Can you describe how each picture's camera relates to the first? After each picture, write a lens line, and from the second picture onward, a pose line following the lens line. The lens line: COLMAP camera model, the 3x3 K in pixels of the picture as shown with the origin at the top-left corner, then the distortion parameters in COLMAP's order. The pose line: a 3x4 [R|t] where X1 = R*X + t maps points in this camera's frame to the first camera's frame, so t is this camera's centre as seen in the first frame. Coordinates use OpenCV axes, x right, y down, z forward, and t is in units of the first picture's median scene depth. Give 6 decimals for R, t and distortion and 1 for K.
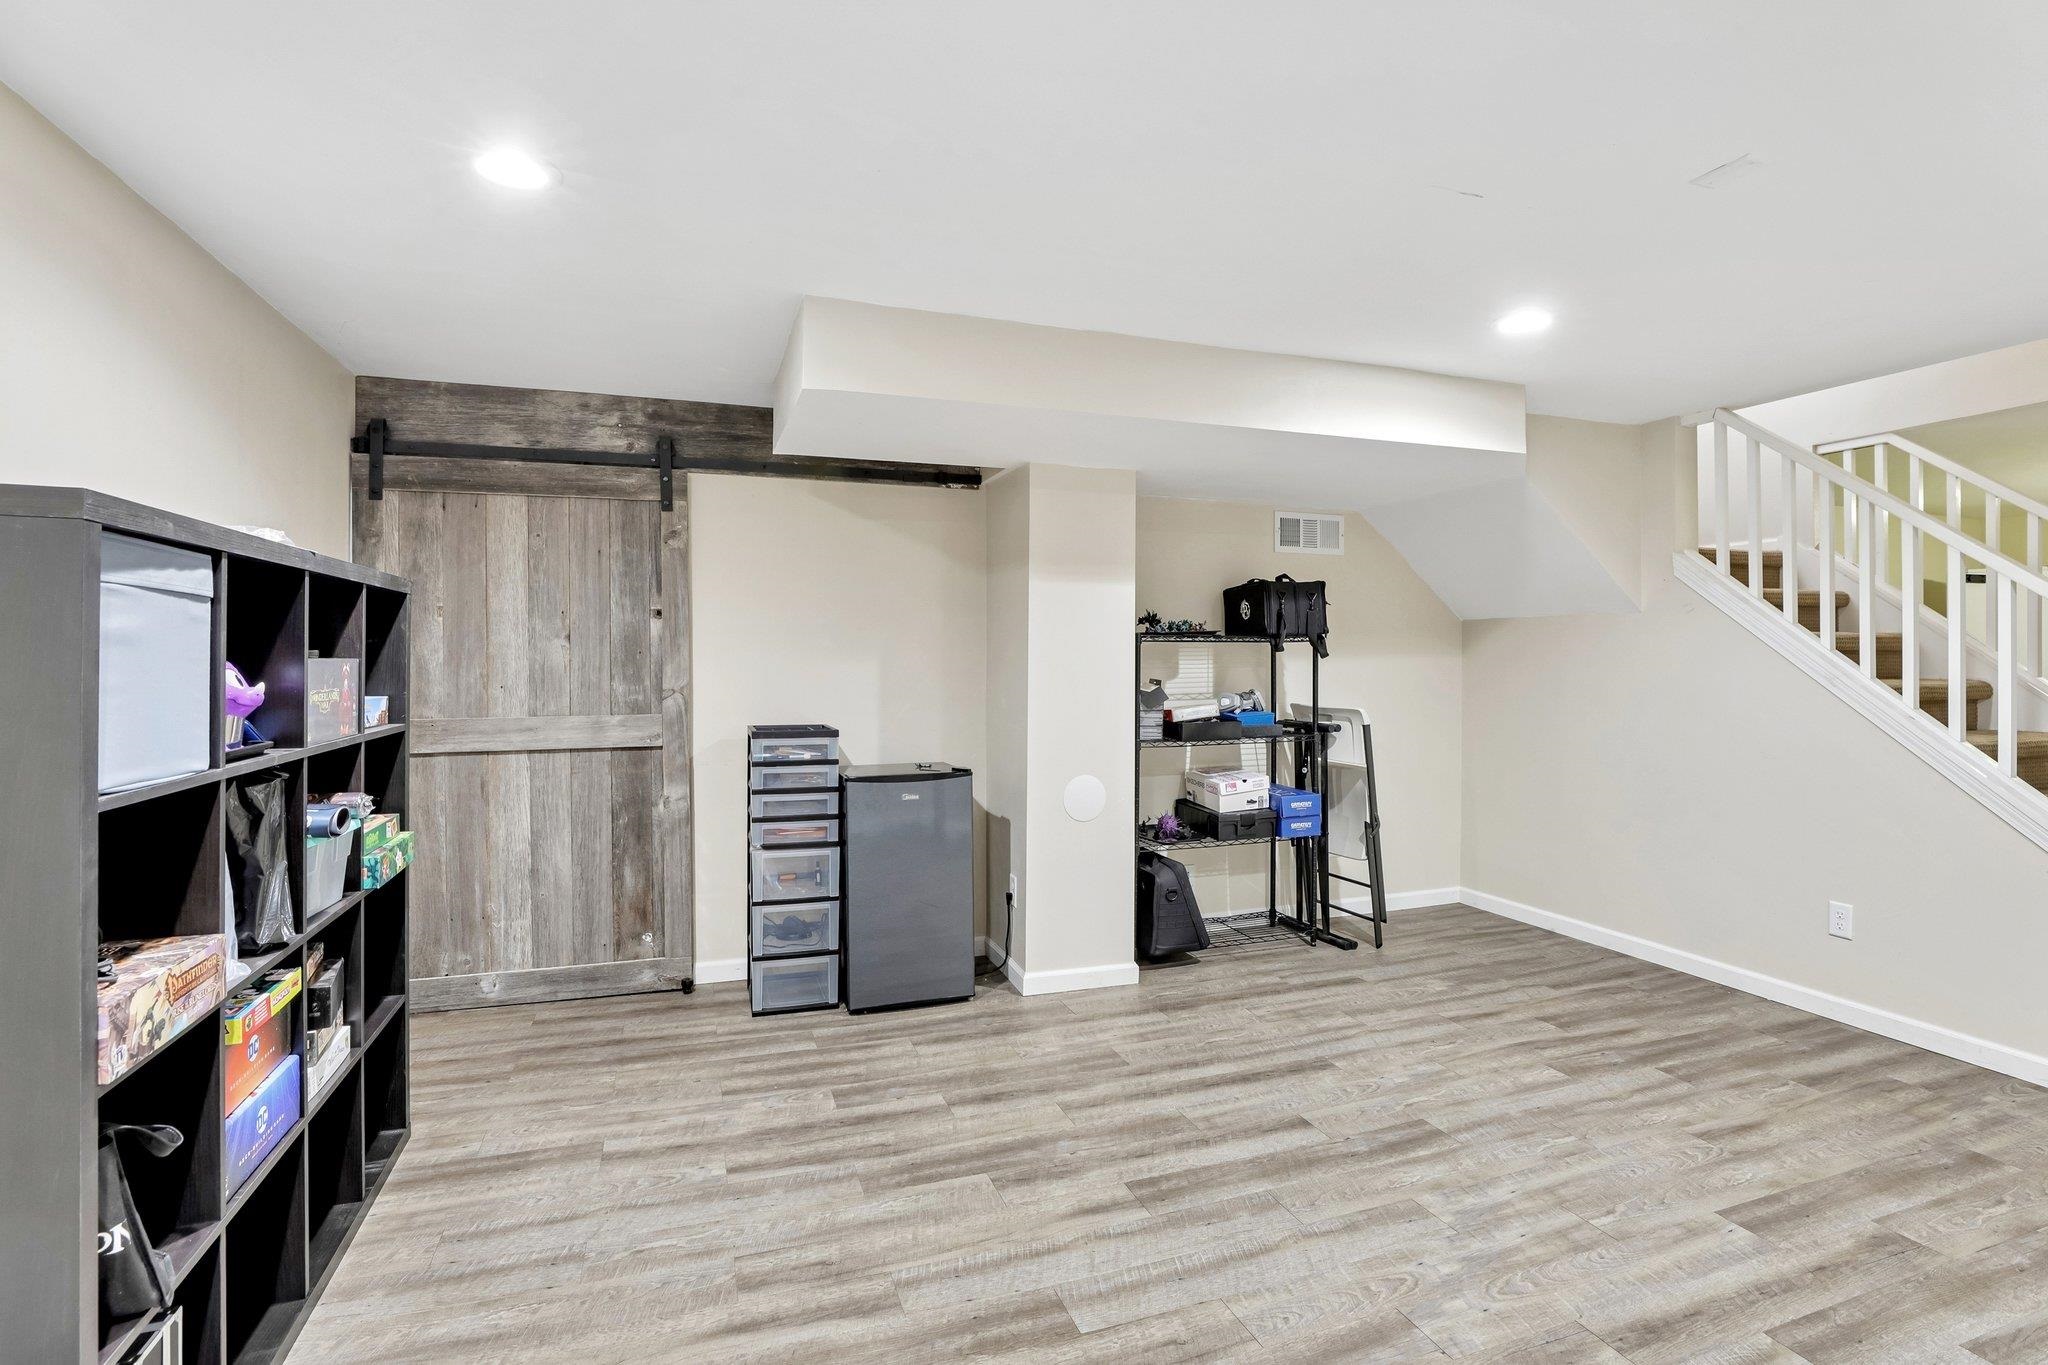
lens RADIAL K [[953.8, 0, 1023.4], [0, 953.8, 670.5], [0, 0, 1]] dist [-0.005768, -0.000634]
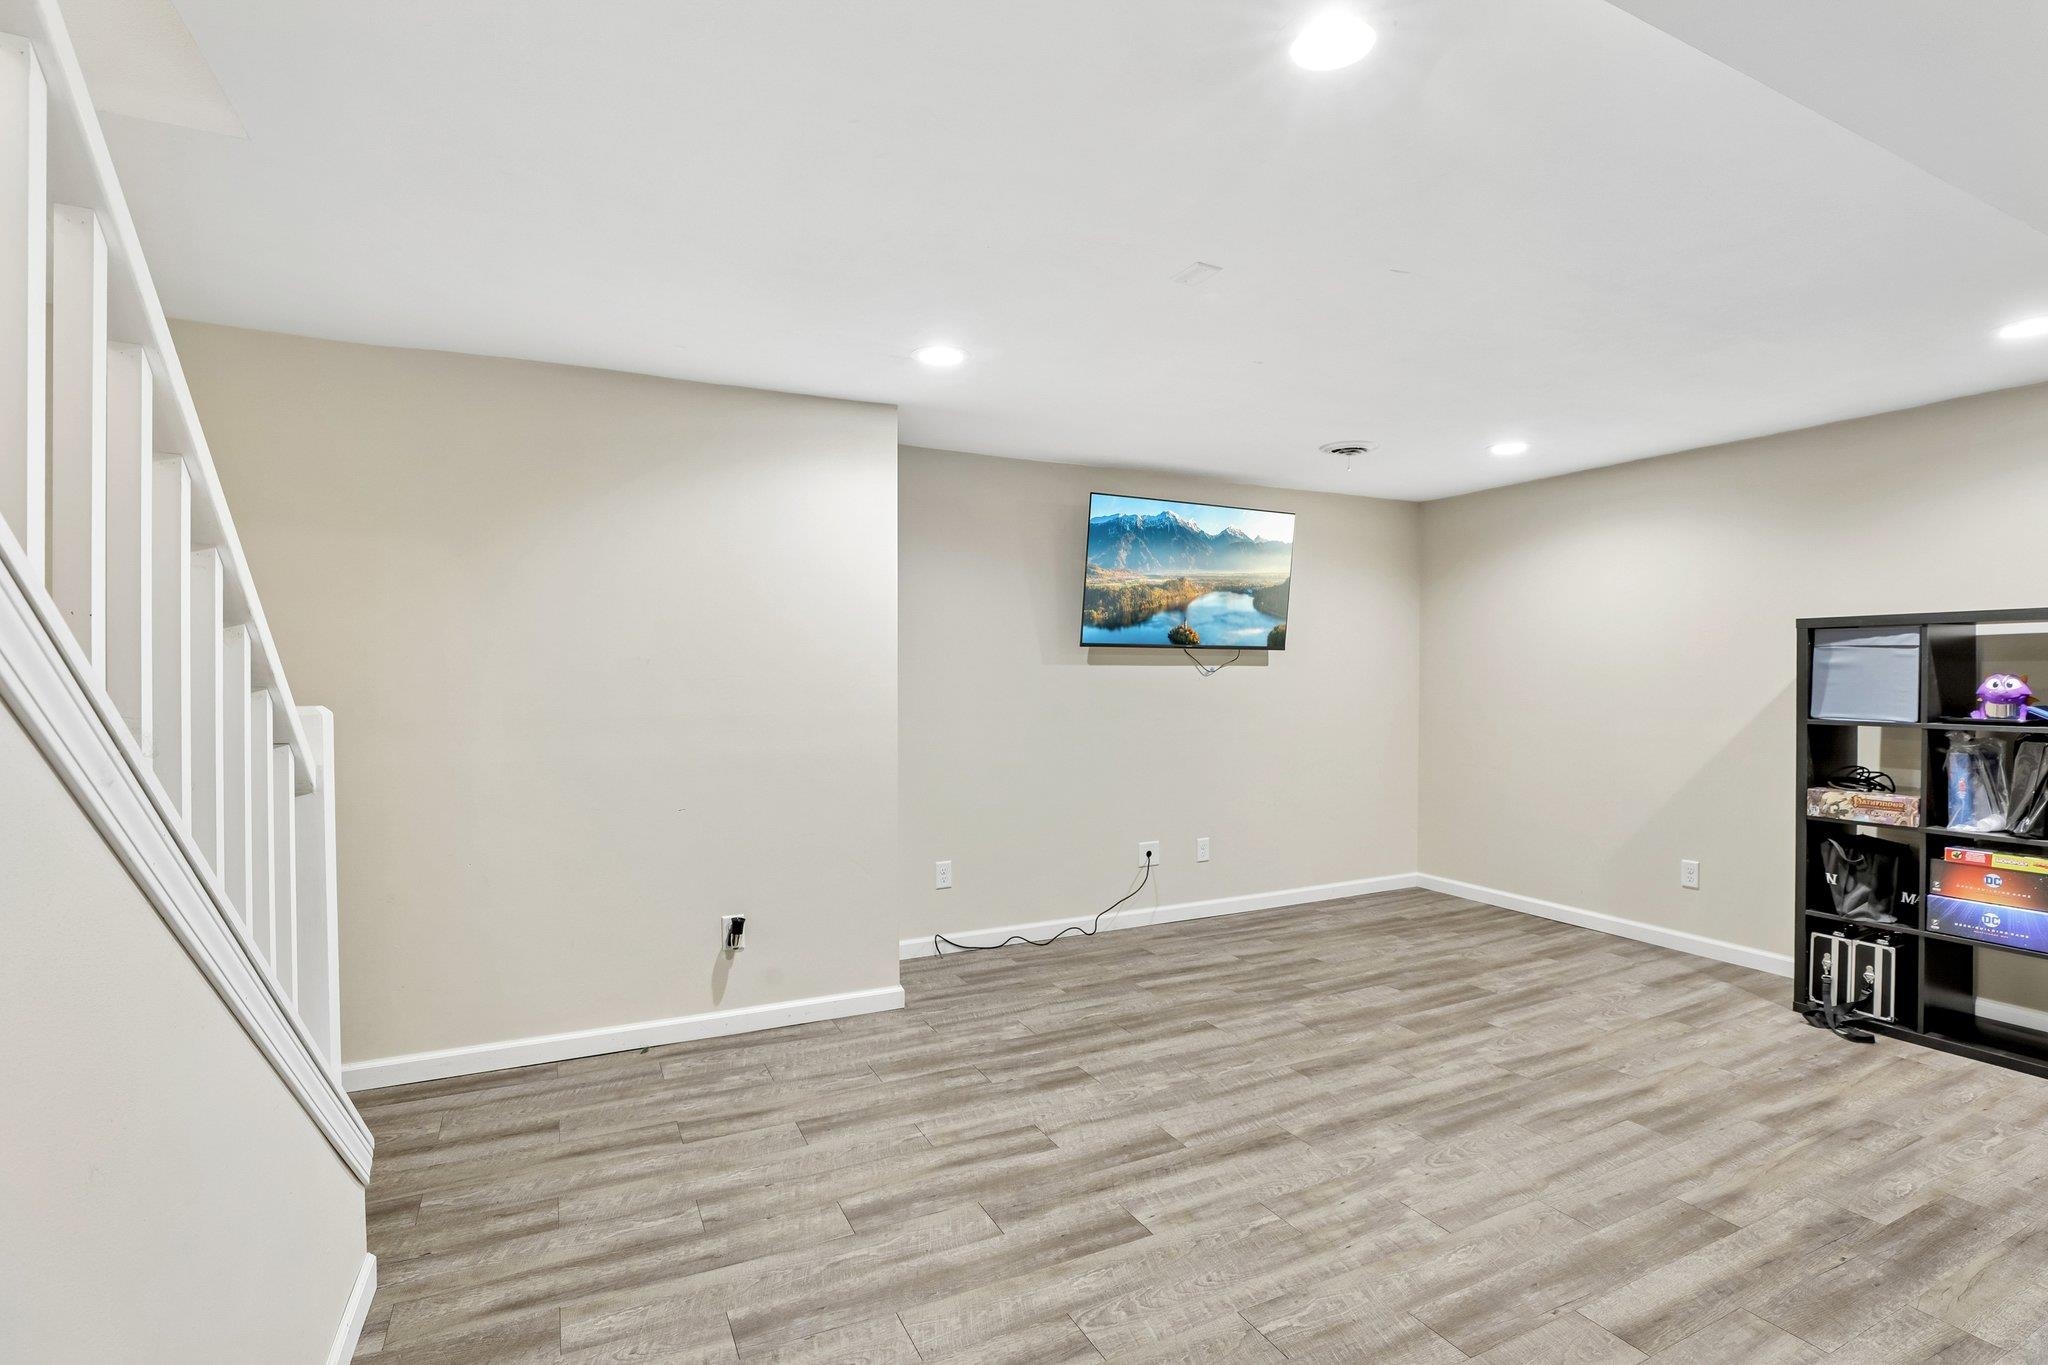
lens RADIAL K [[953.8, 0, 1025.7], [0, 953.8, 683.2], [0, 0, 1]] dist [-0.005768, -0.000634]
pose [[-0.993677, -0.005642, -0.112136, 0.979723], [-0.006821, 0.999925, 0.010130, -0.007067], [0.112070, 0.010831, -0.993641, 1.970105]]
